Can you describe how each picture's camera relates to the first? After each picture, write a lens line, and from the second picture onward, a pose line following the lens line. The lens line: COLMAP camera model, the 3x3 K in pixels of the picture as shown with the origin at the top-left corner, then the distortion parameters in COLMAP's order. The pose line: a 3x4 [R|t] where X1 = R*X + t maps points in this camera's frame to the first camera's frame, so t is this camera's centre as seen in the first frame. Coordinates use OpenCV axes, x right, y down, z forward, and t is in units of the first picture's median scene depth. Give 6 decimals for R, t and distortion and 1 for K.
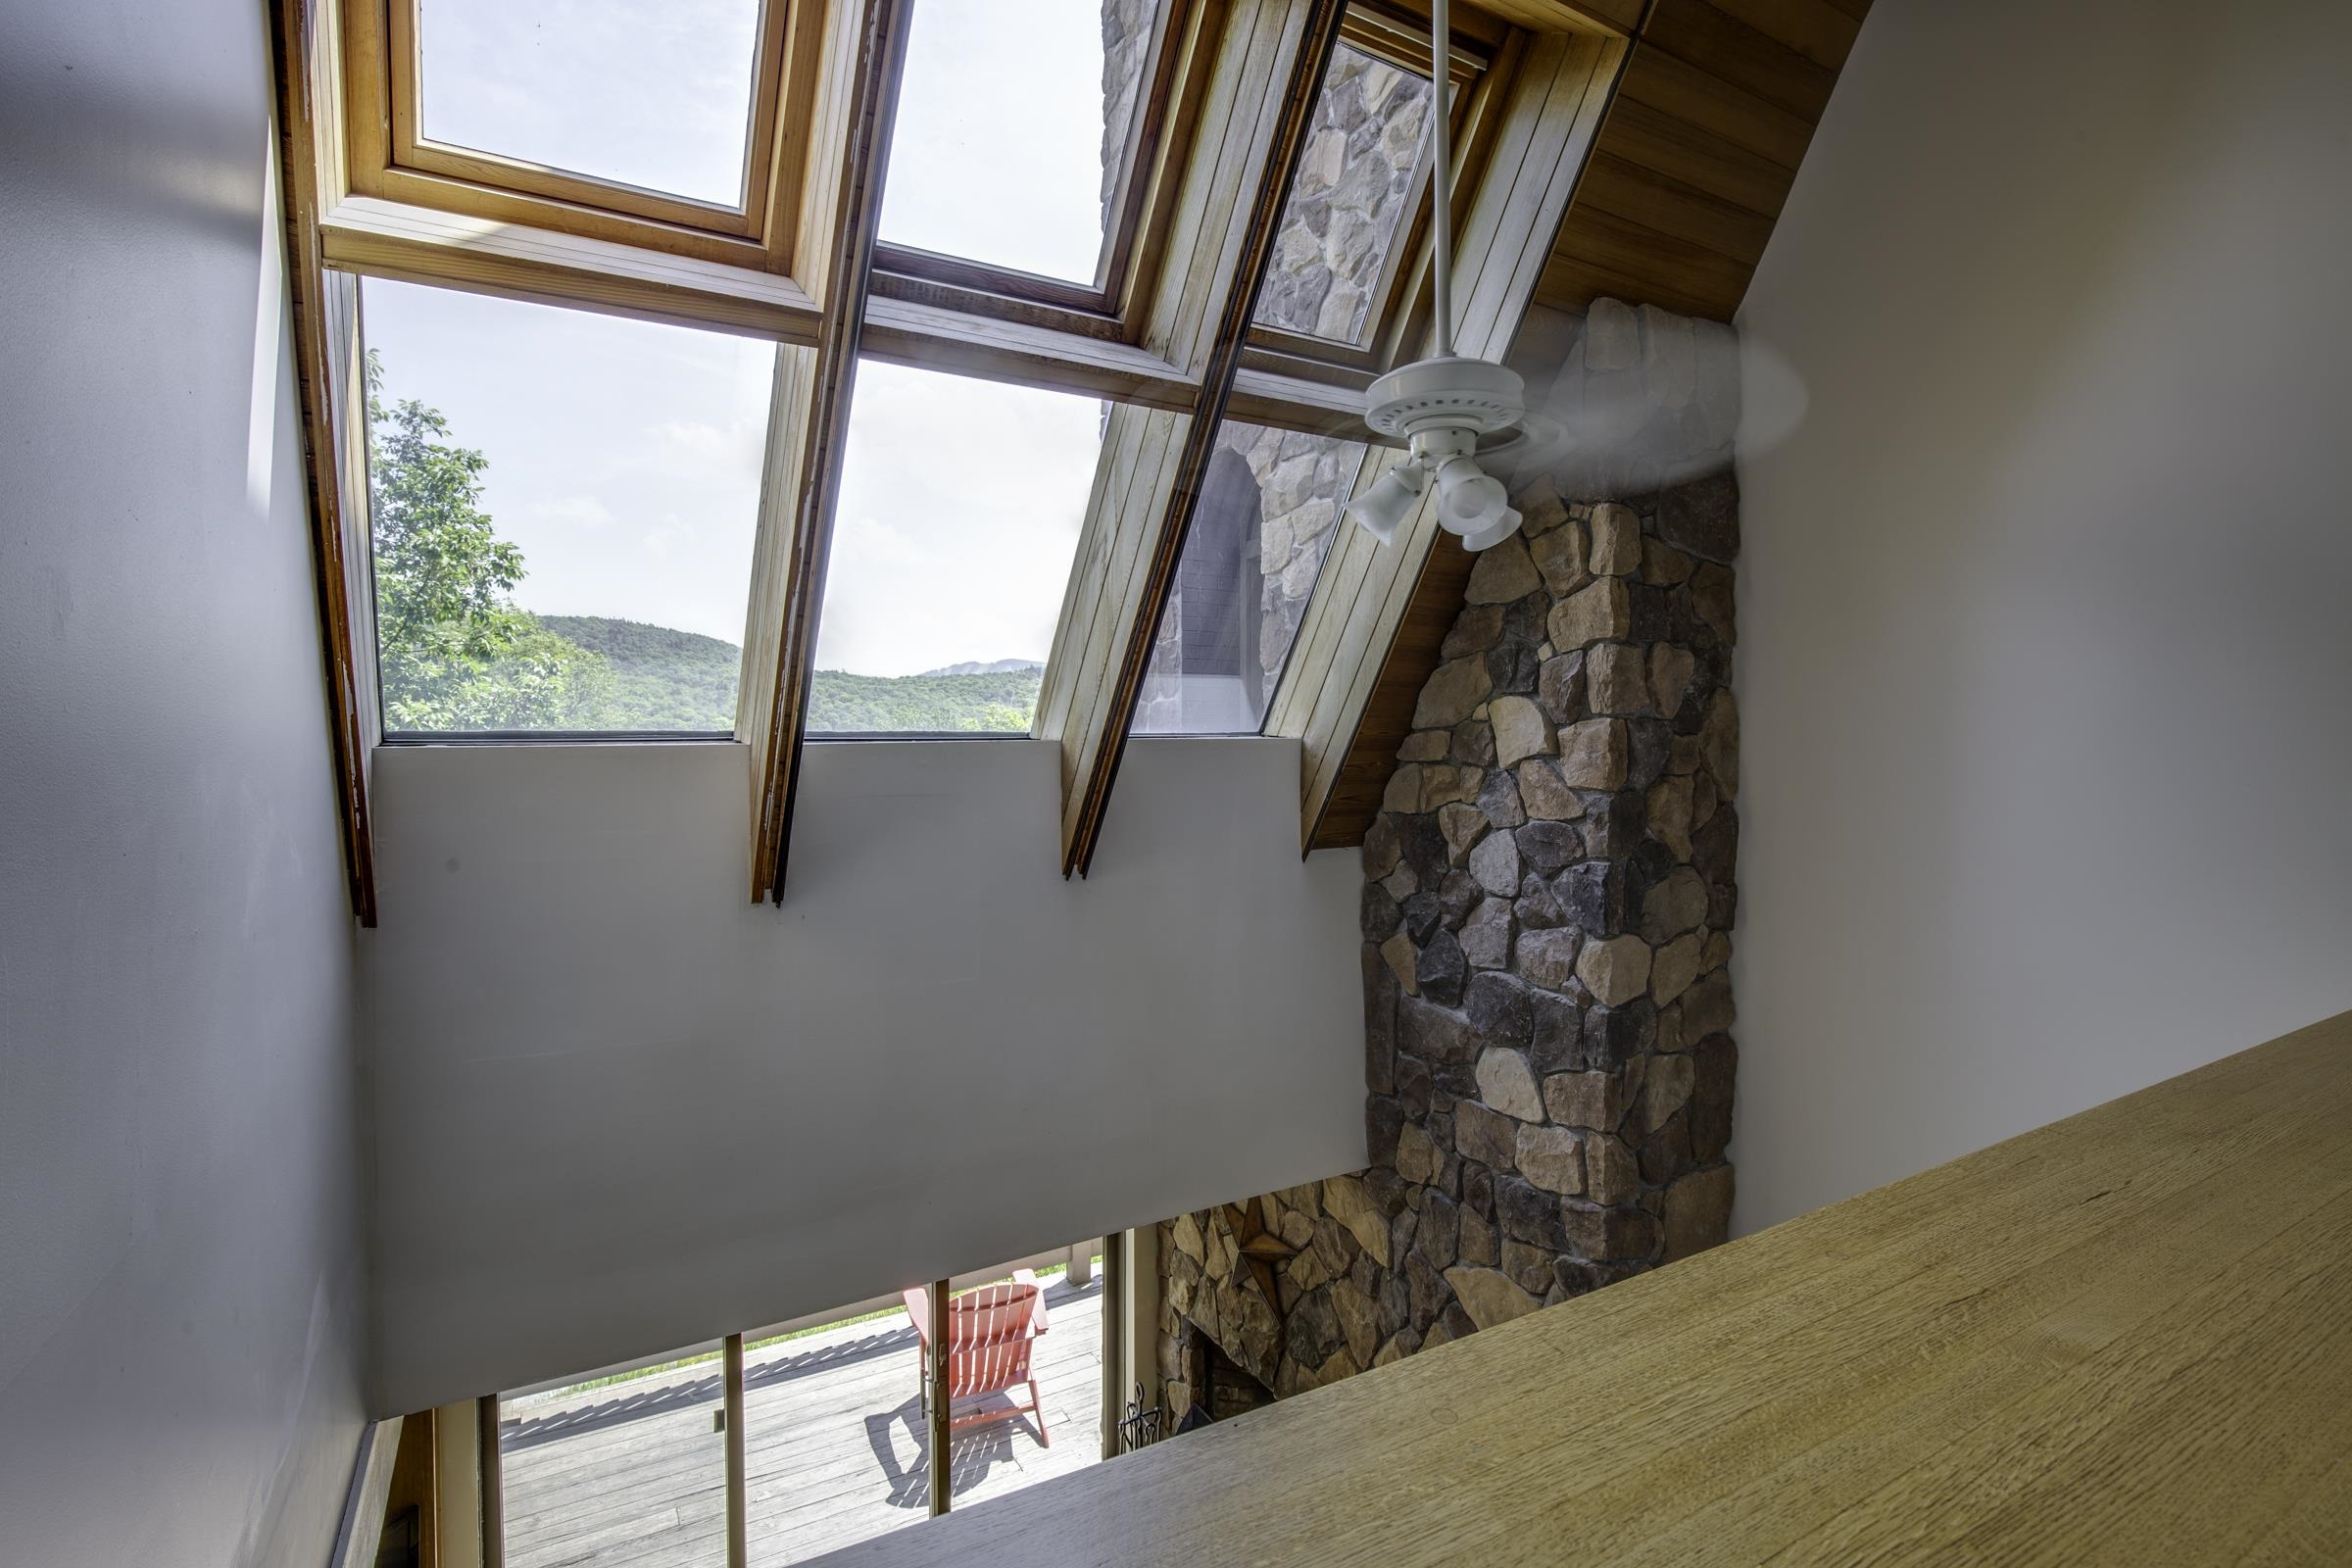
lens RADIAL K [[1100.7, 0, 1180.4], [0, 1100.7, 765.1], [0, 0, 1]] dist [-0.017711, 0.000487]
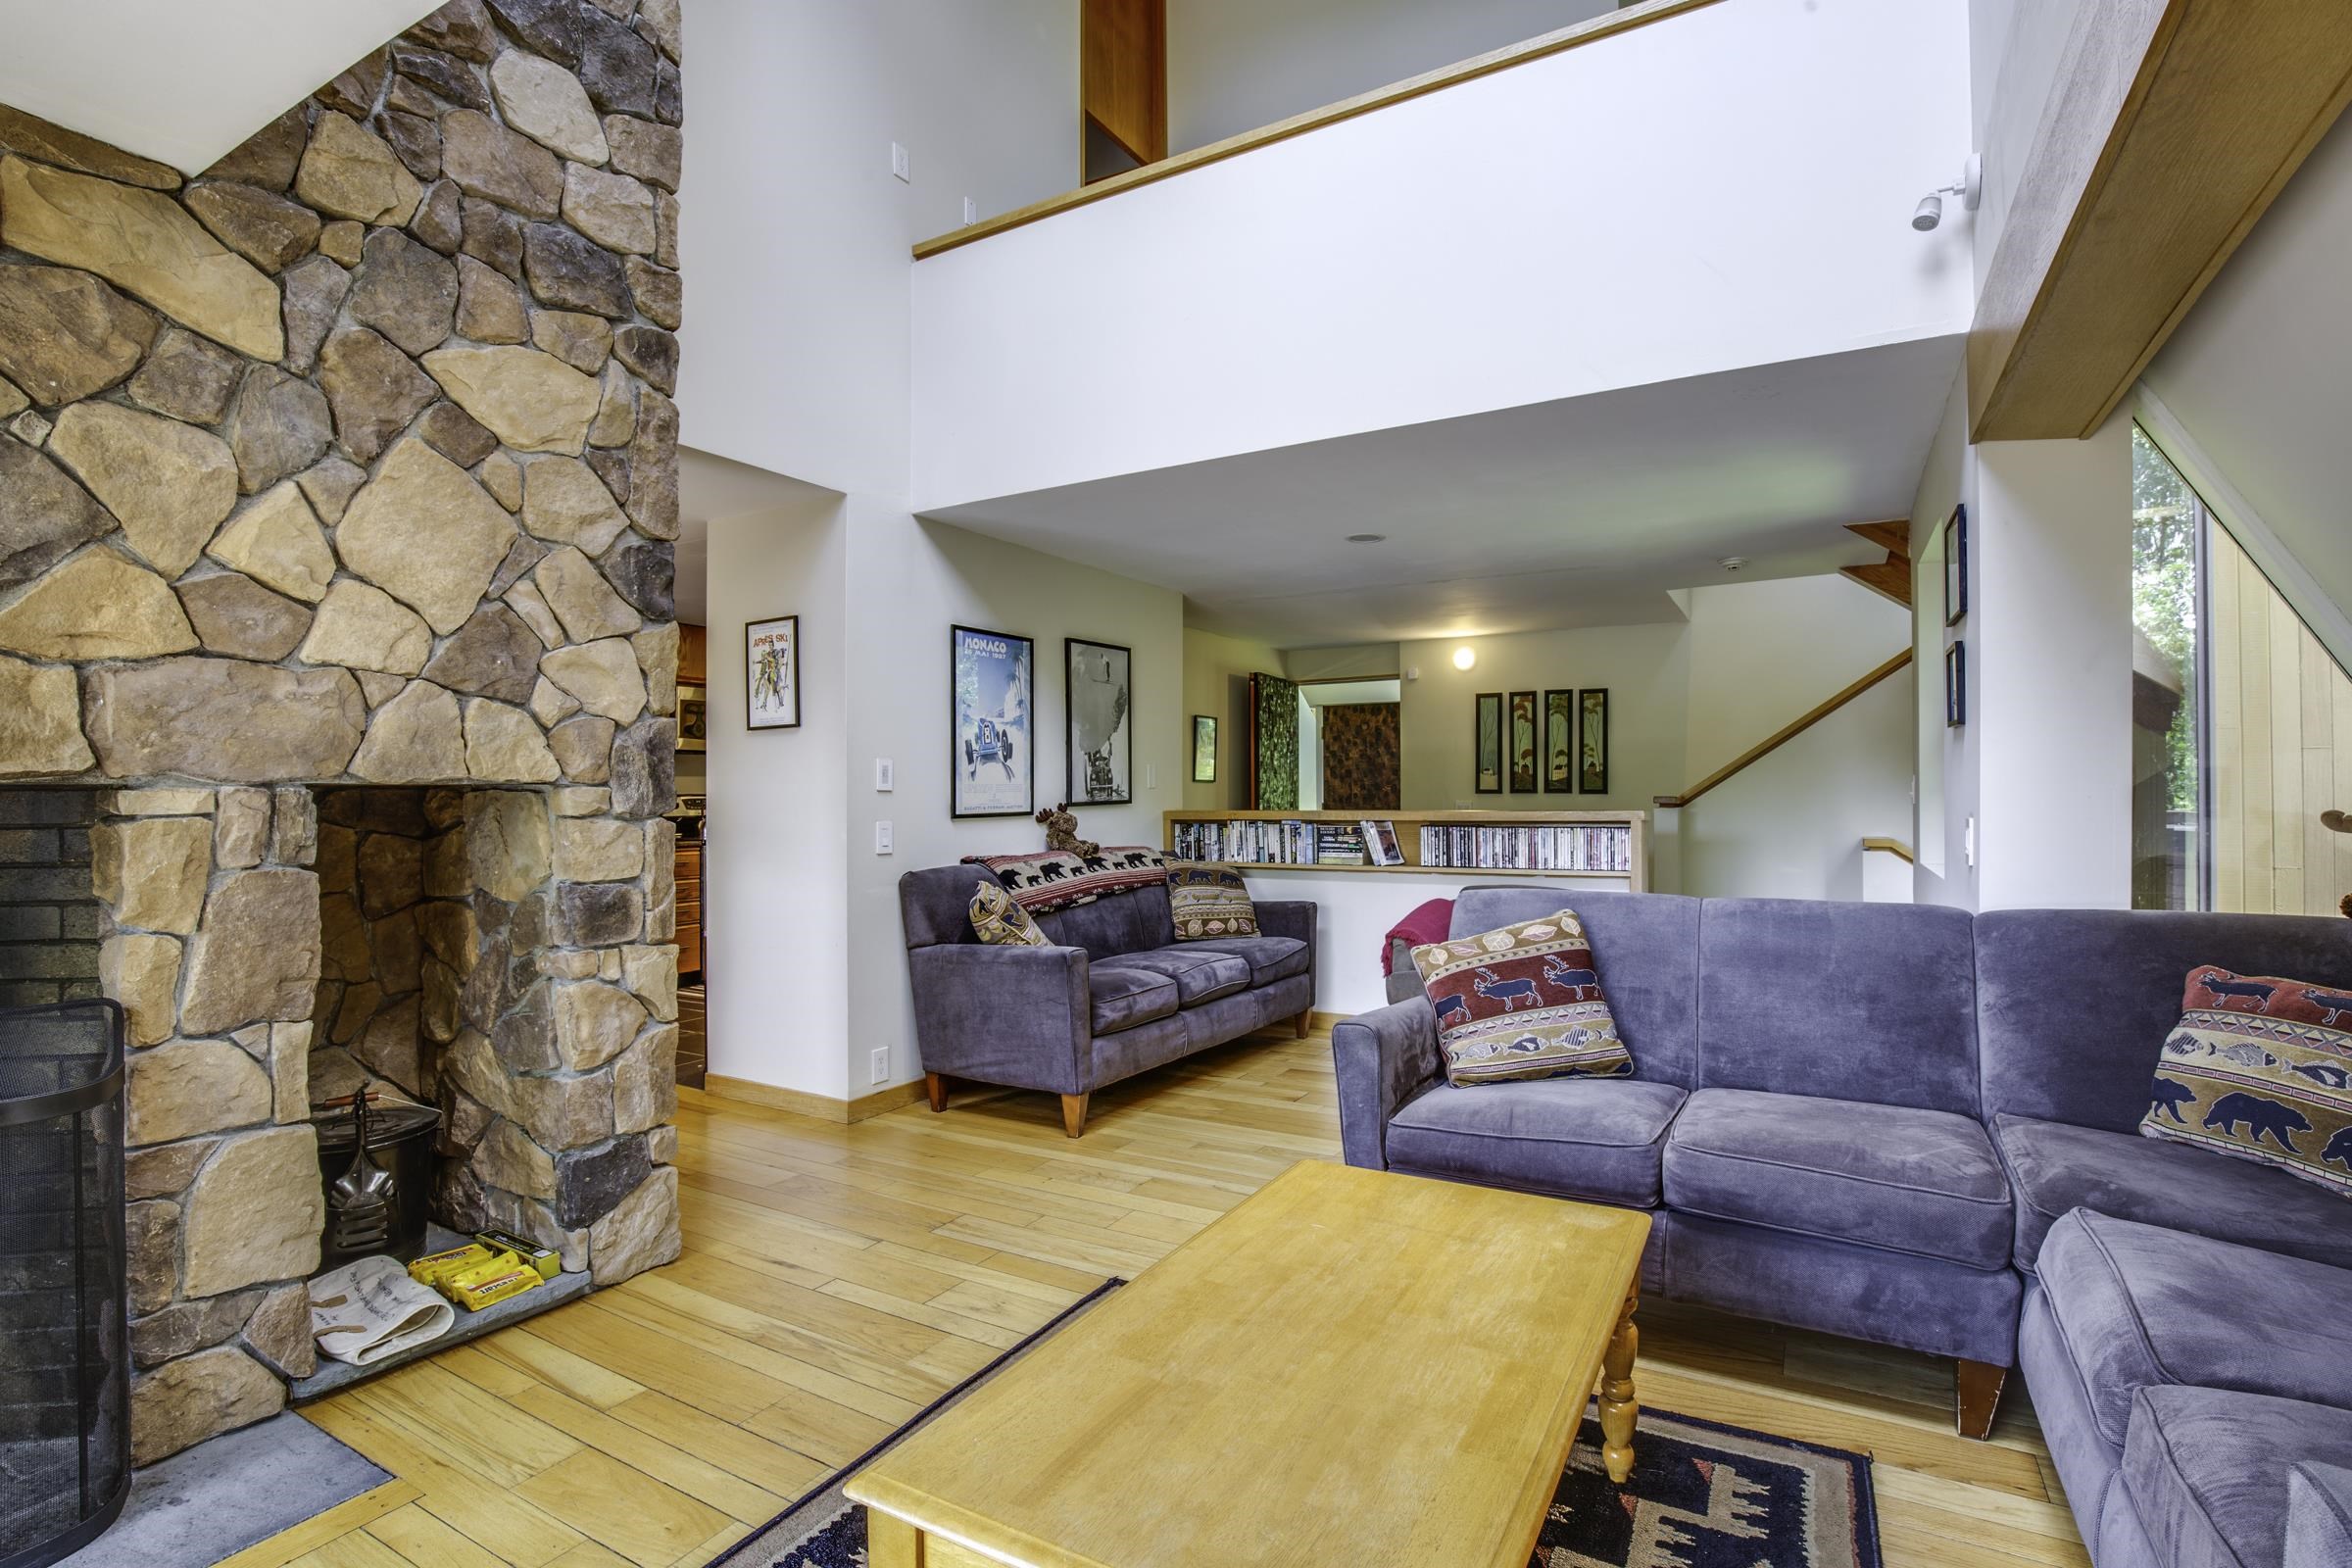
lens RADIAL K [[1101.3, 0, 1201.8], [0, 1101.3, 782.1], [0, 0, 1]] dist [-0.036570, 0.000560]
pose [[-0.509547, 0.009436, 0.860391, -0.546933], [0.018396, 0.999831, -0.000070, 0.734112], [-0.860246, 0.015792, -0.509635, 0.946731]]
